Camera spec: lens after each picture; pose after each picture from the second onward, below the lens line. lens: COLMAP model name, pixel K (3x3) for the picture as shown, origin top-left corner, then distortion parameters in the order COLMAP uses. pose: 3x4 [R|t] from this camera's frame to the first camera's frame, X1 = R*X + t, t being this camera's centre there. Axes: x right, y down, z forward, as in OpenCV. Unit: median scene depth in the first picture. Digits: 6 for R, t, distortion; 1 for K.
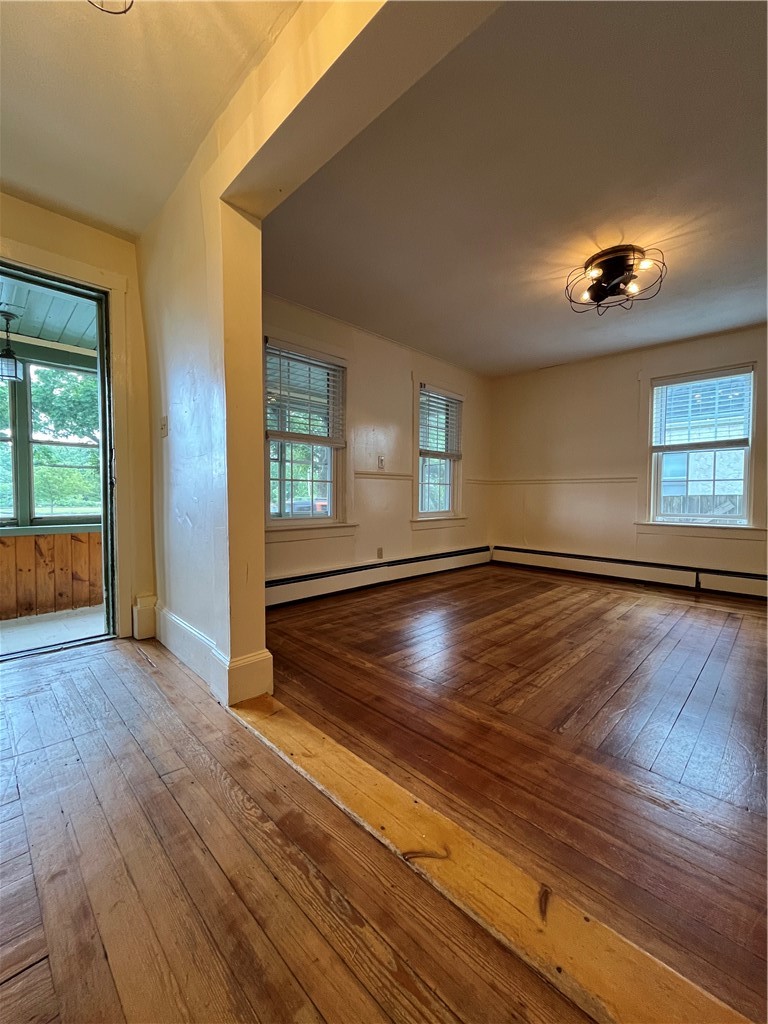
lens RADIAL K [[416.1, 0, 382.3], [0, 416.1, 513.2], [0, 0, 1]] dist [-0.004320, 0.000259]
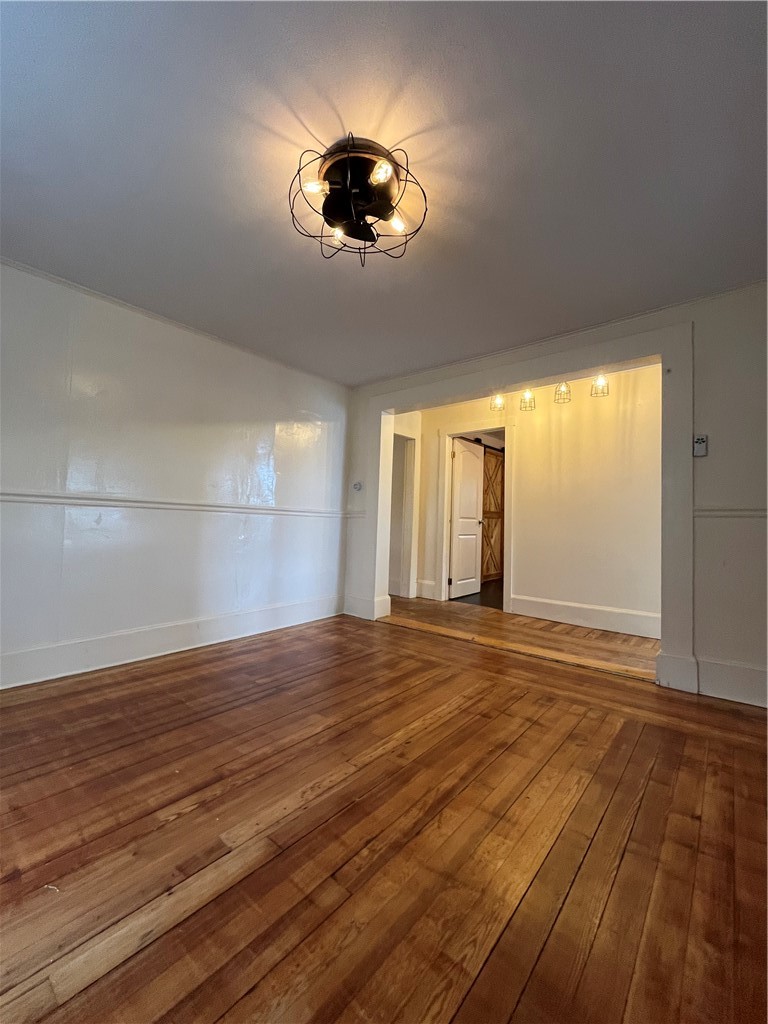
lens RADIAL K [[416.1, 0, 386.0], [0, 416.1, 509.0], [0, 0, 1]] dist [-0.004320, 0.000259]
pose [[-0.995397, -0.033425, -0.089819, 0.517645], [-0.034997, 0.999260, 0.015984, -0.087007], [0.089218, 0.019054, -0.995830, 1.552266]]
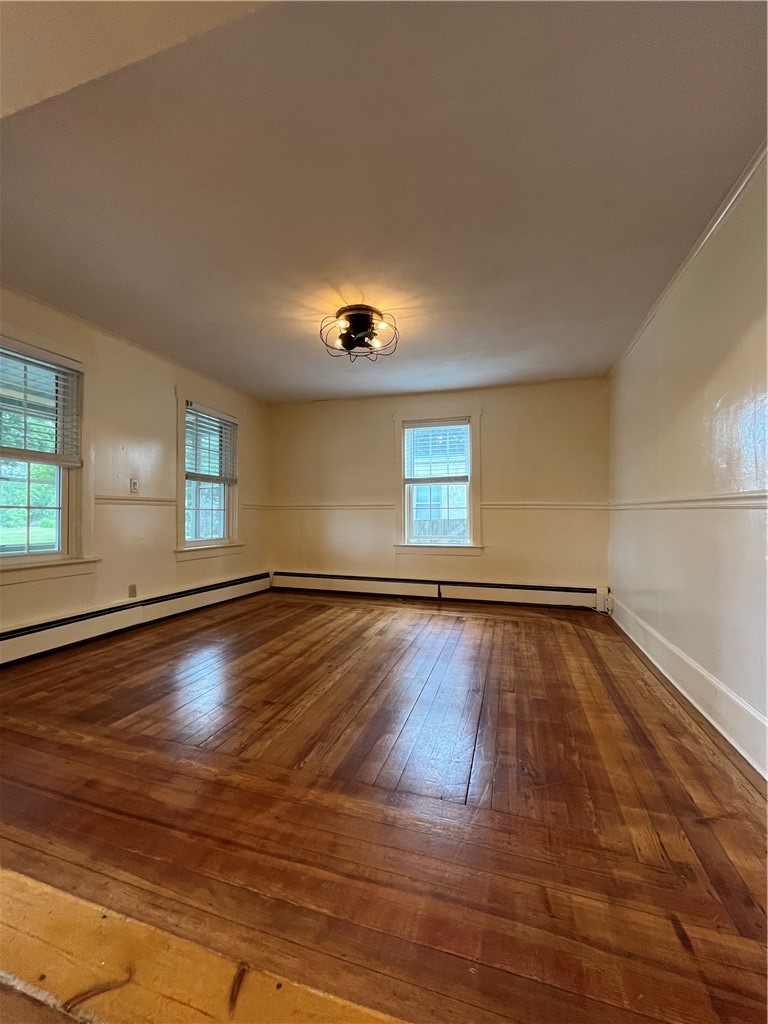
lens RADIAL K [[416.1, 0, 383.0], [0, 416.1, 512.6], [0, 0, 1]] dist [-0.004320, 0.000259]
pose [[0.887727, -0.000815, 0.460370, 0.085564], [0.024689, 0.998644, -0.045838, -0.020412], [-0.459709, 0.052057, 0.886543, -0.005385]]
